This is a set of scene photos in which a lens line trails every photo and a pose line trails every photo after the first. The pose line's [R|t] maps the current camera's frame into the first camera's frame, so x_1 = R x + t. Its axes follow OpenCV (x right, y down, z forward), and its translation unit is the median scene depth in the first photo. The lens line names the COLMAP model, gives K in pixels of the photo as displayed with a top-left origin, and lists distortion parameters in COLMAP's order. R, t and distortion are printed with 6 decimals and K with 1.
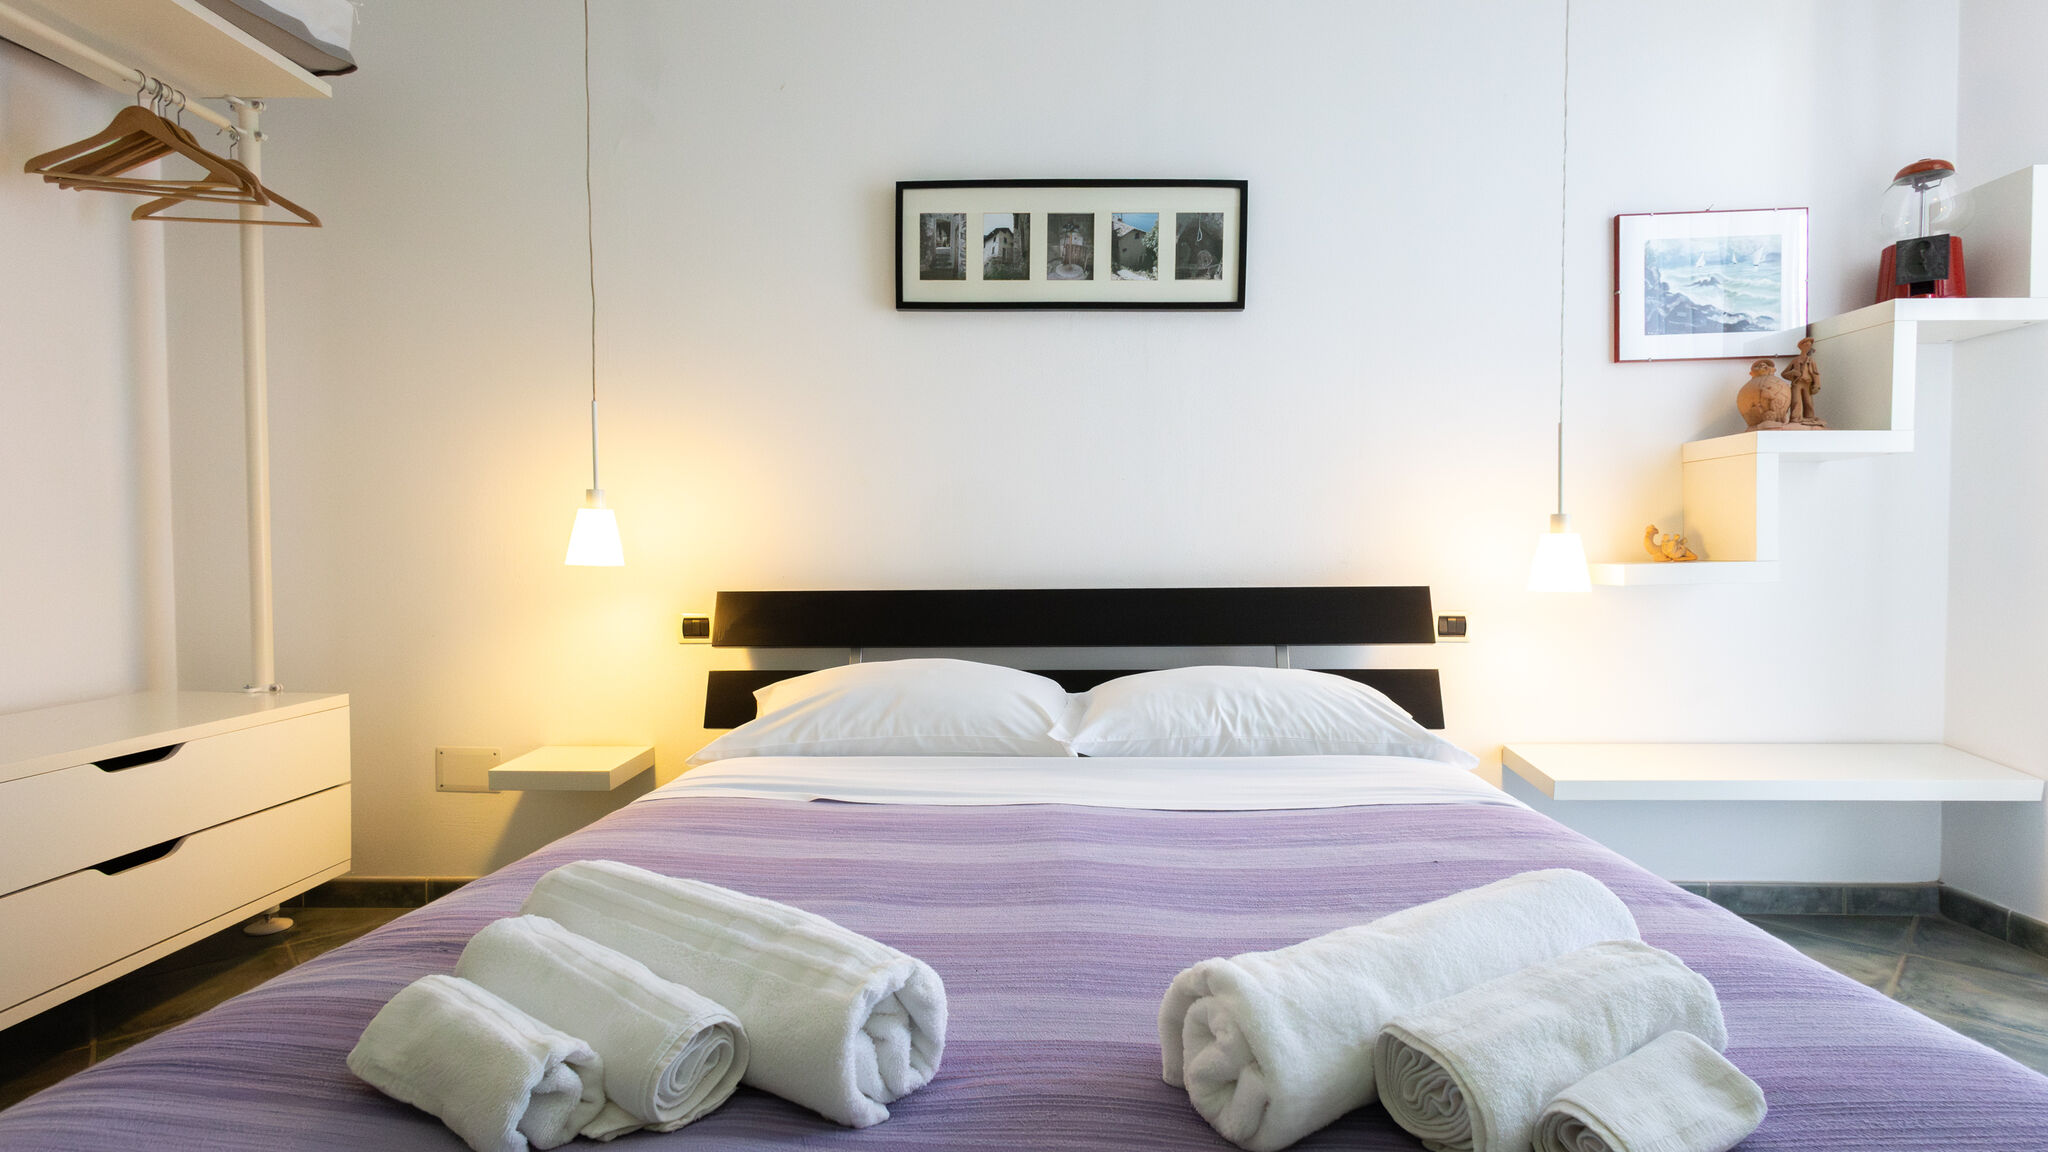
lens RADIAL K [[963.0, 0, 1025.6], [0, 963.0, 544.1], [0, 0, 1]] dist [0.005018, 0.000173]
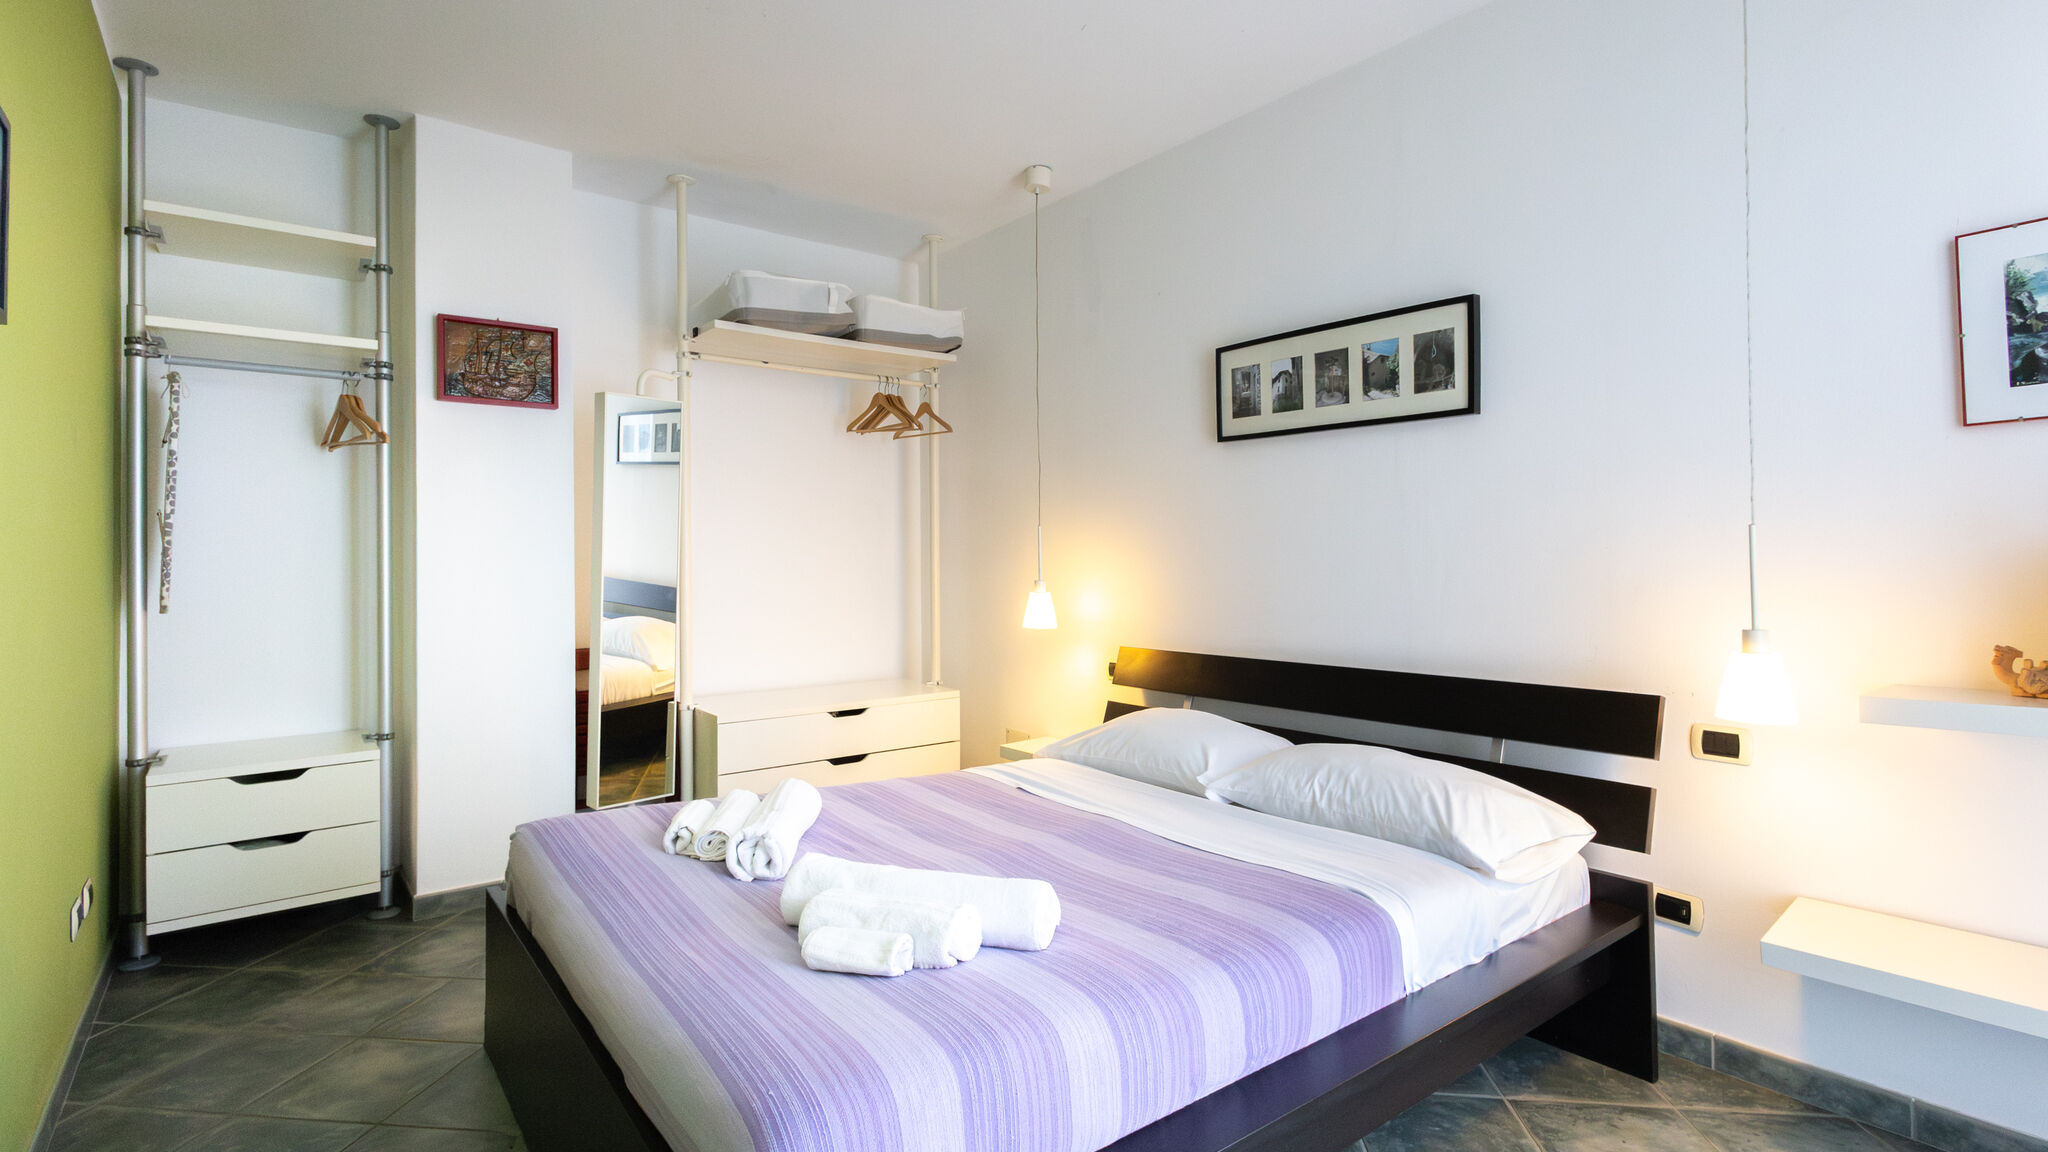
lens RADIAL K [[954.8, 0, 1022.0], [0, 954.8, 499.2], [0, 0, 1]] dist [-0.007171, 0.005060]
pose [[0.642155, -0.048417, -0.765044, 0.703639], [0.007182, 0.998340, -0.057153, -0.092491], [0.766541, 0.031206, 0.641436, -0.055502]]
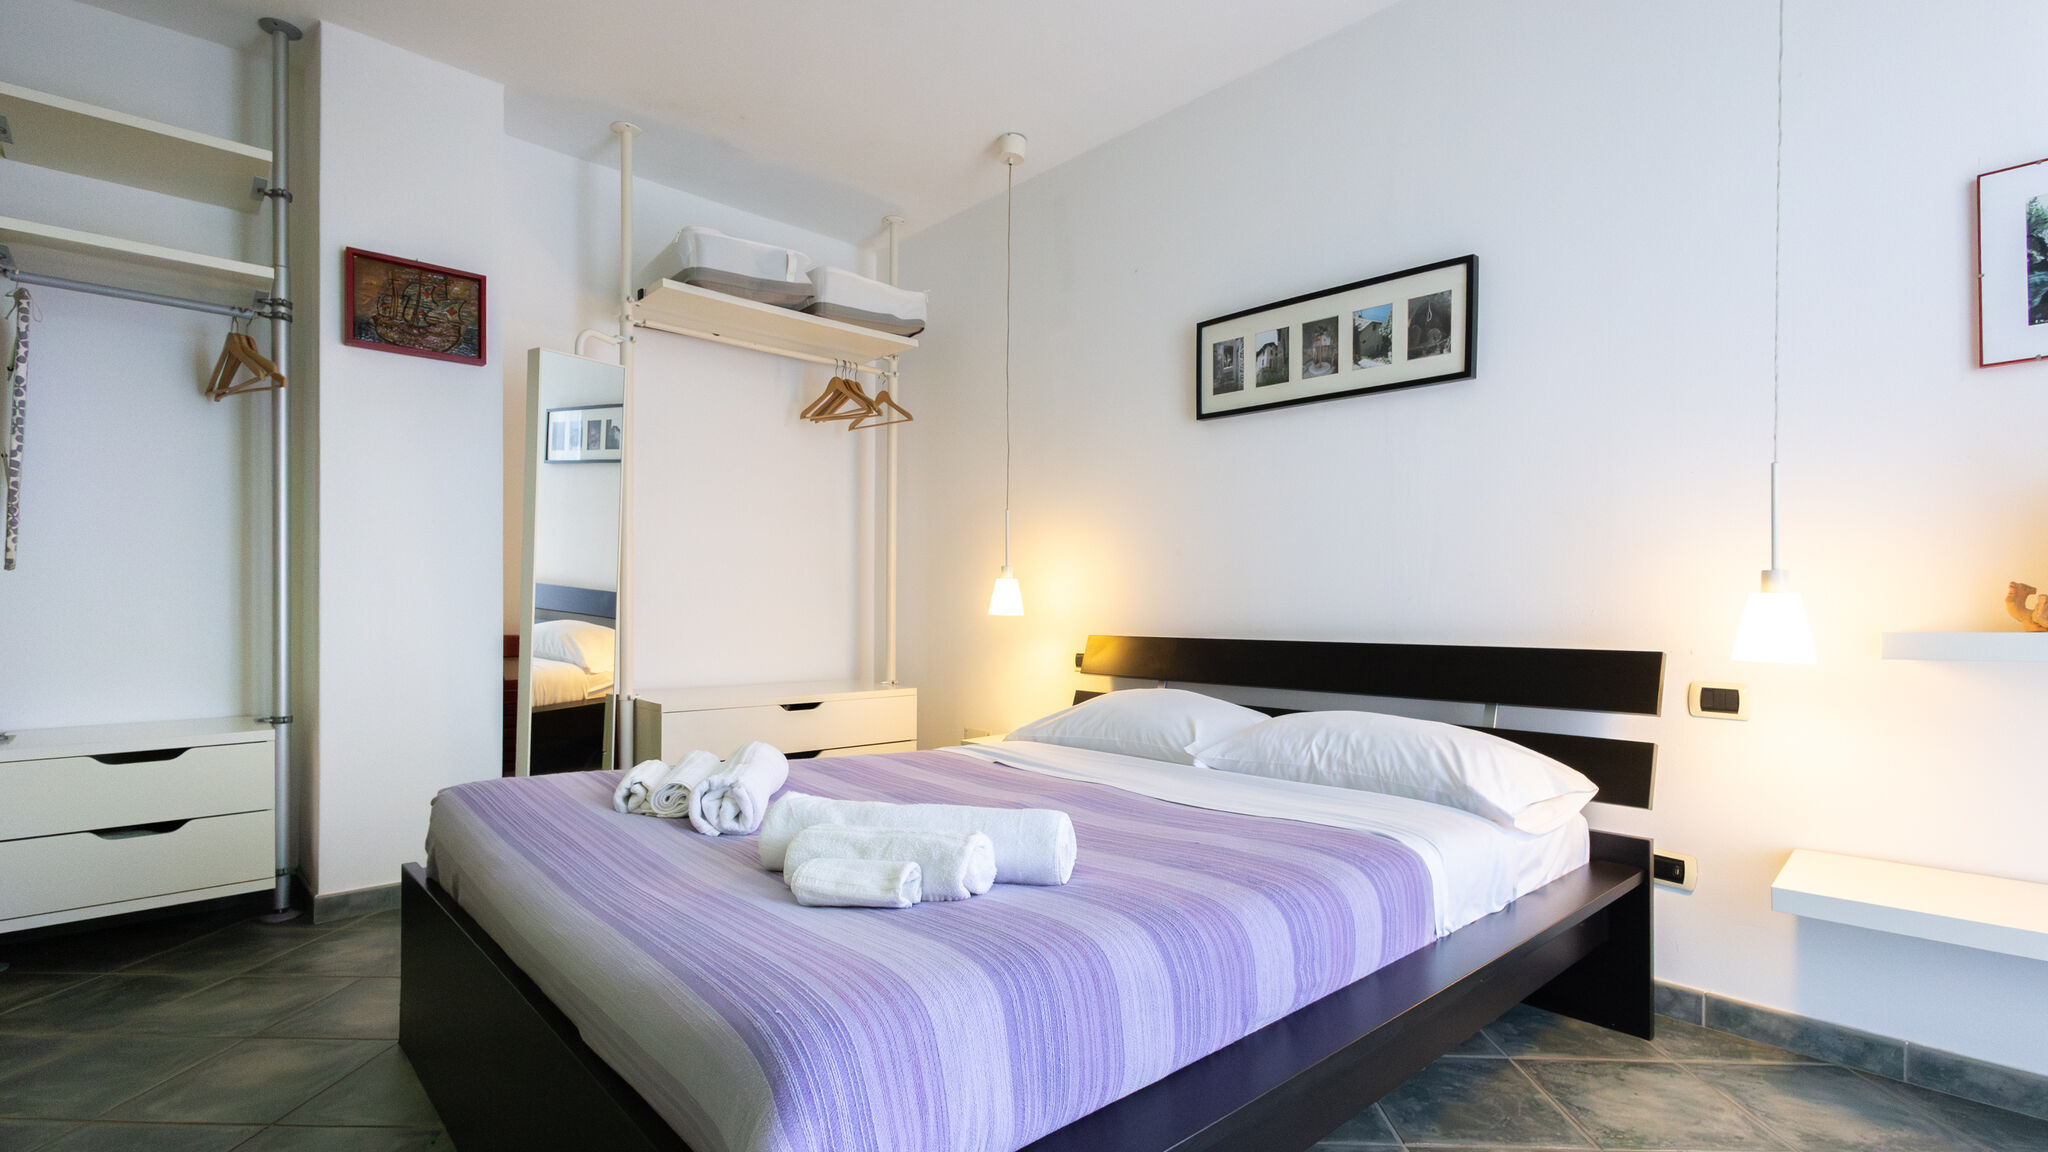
lens RADIAL K [[936.7, 0, 1032.2], [0, 936.7, 564.5], [0, 0, 1]] dist [0.001044, -0.000094]
pose [[0.704773, -0.022976, -0.709061, 0.601747], [-0.005965, 0.999248, -0.038308, -0.000627], [0.709408, 0.031228, 0.704106, -0.039943]]
